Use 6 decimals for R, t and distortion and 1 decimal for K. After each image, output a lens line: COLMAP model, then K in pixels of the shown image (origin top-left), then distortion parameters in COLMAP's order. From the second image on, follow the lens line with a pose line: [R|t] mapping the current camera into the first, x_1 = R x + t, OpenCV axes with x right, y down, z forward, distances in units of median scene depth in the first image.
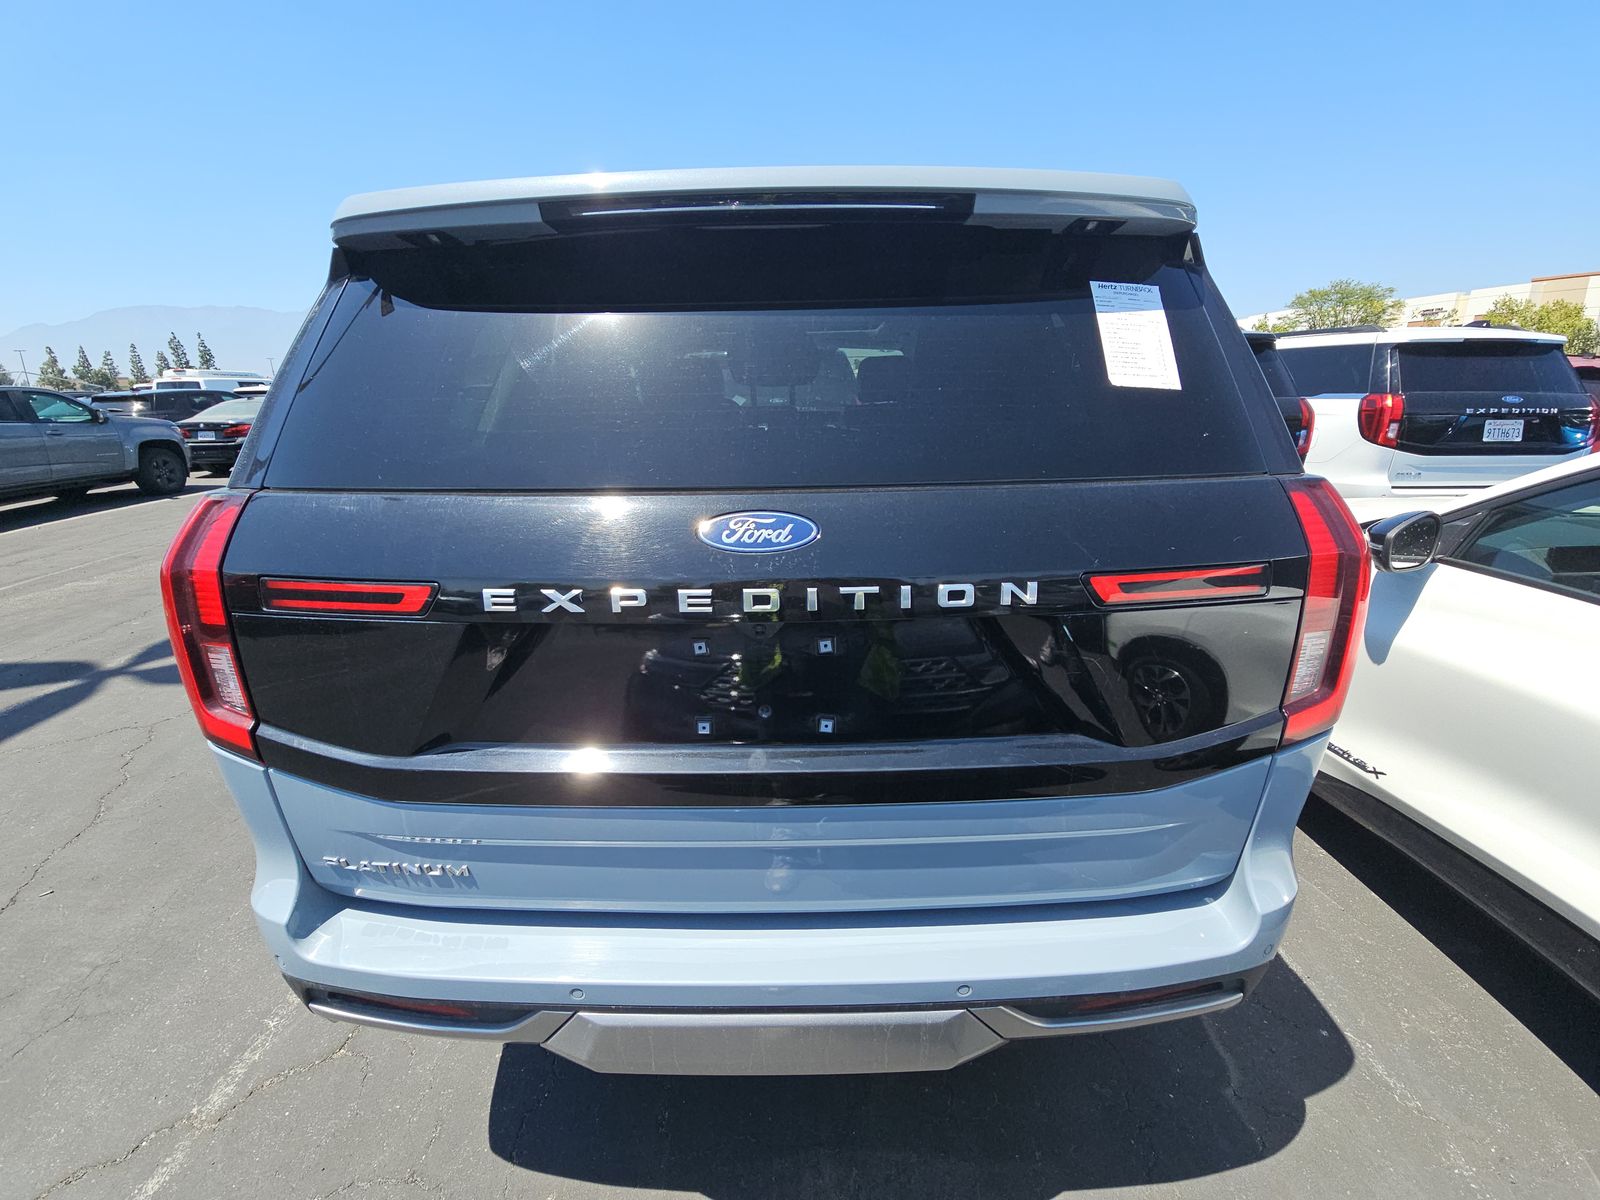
lens RADIAL K [[664.7, 0, 800.0], [0, 664.7, 600.0], [0, 0, 1]] dist [-0.005695, -0.000278]
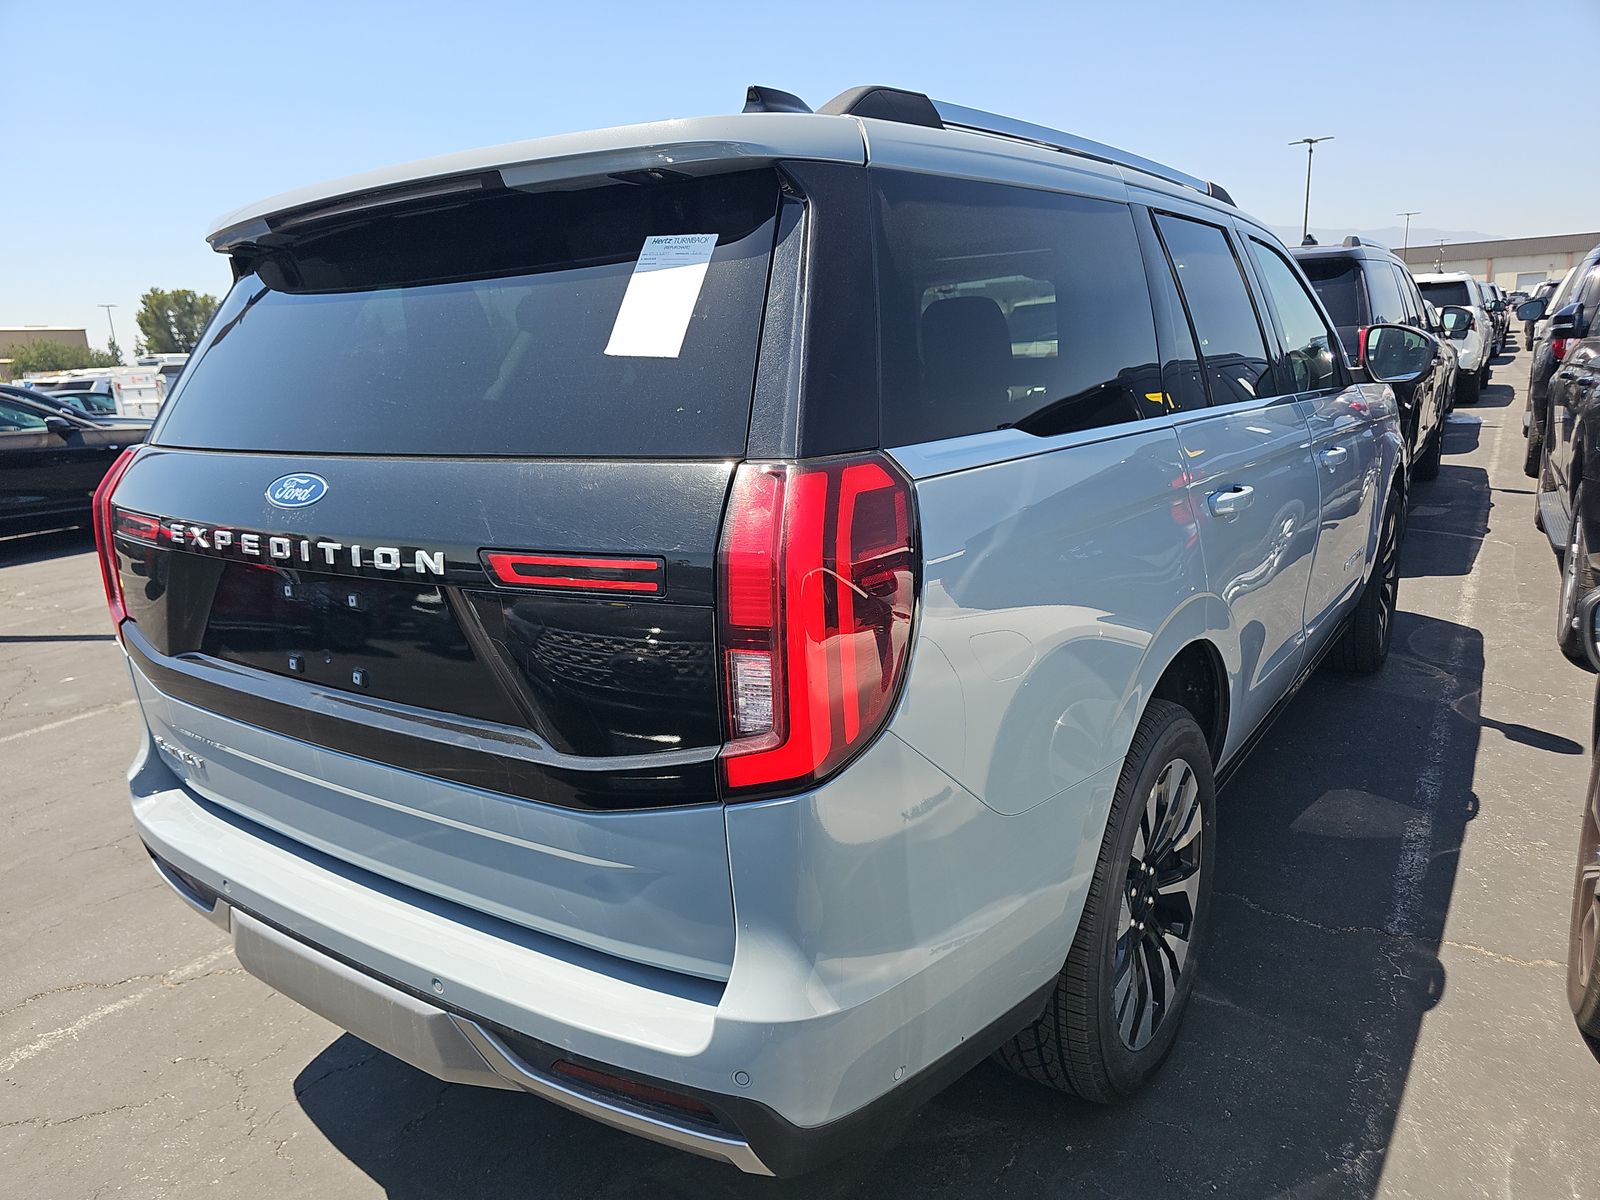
lens RADIAL K [[1049.7, 0, 795.6], [0, 1049.7, 618.6], [0, 0, 1]] dist [0.045864, 0.000477]
pose [[0.815520, 0.113992, -0.567391, 1.536209], [-0.141890, 0.989869, -0.005071, 0.003471], [0.561065, 0.084642, 0.823433, -0.008363]]
